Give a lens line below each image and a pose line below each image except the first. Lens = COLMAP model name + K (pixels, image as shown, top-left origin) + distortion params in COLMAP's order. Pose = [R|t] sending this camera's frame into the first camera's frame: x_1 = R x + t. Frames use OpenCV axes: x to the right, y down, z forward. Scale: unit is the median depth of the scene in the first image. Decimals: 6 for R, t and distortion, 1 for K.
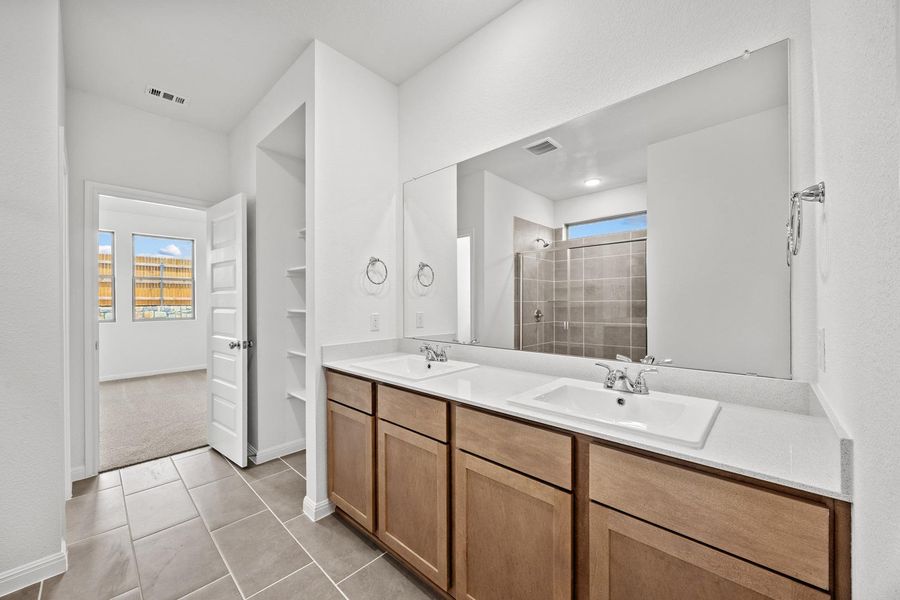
lens RADIAL K [[338.0, 0, 443.1], [0, 338.0, 299.1], [0, 0, 1]] dist [-0.009713, 0.000173]
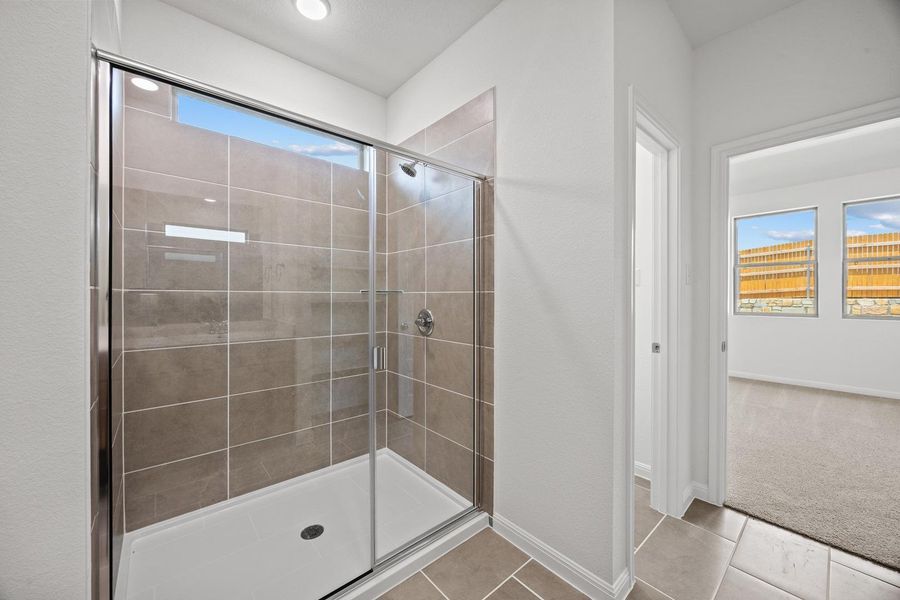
lens RADIAL K [[338.0, 0, 444.5], [0, 338.0, 291.4], [0, 0, 1]] dist [-0.009713, 0.000173]
pose [[-0.106723, -0.000436, -0.994289, -0.109543], [0.003950, 0.999992, -0.000862, 0.002896], [0.994281, -0.004020, -0.106721, 0.286691]]
